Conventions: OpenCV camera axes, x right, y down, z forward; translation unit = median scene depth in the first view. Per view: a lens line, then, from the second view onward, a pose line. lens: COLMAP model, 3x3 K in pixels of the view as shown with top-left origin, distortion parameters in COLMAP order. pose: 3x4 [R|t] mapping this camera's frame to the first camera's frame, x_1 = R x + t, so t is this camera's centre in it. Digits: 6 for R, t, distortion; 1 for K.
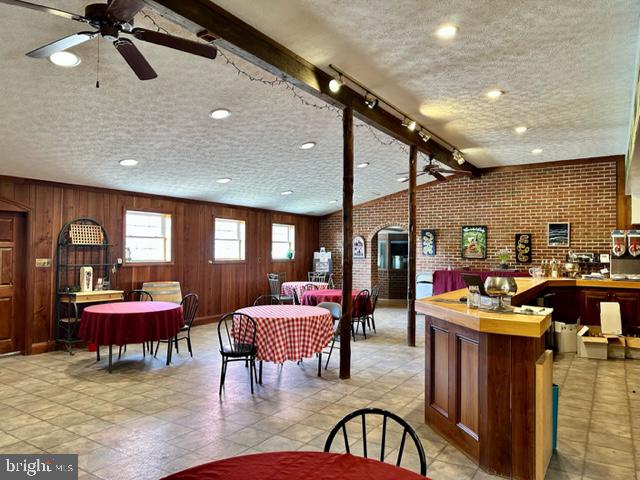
lens RADIAL K [[446.1, 0, 320.0], [0, 446.1, 240.0], [0, 0, 1]] dist [0.128777, -0.162122]
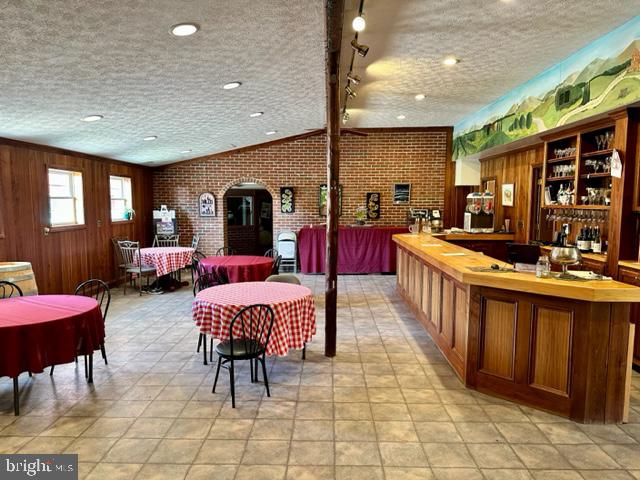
lens RADIAL K [[446.1, 0, 320.0], [0, 446.1, 240.0], [0, 0, 1]] dist [0.128777, -0.162122]
pose [[0.850912, -0.050629, 0.522863, -0.258838], [-0.008552, 0.993878, 0.110156, -0.019356], [-0.525239, -0.098205, 0.845269, 0.150468]]
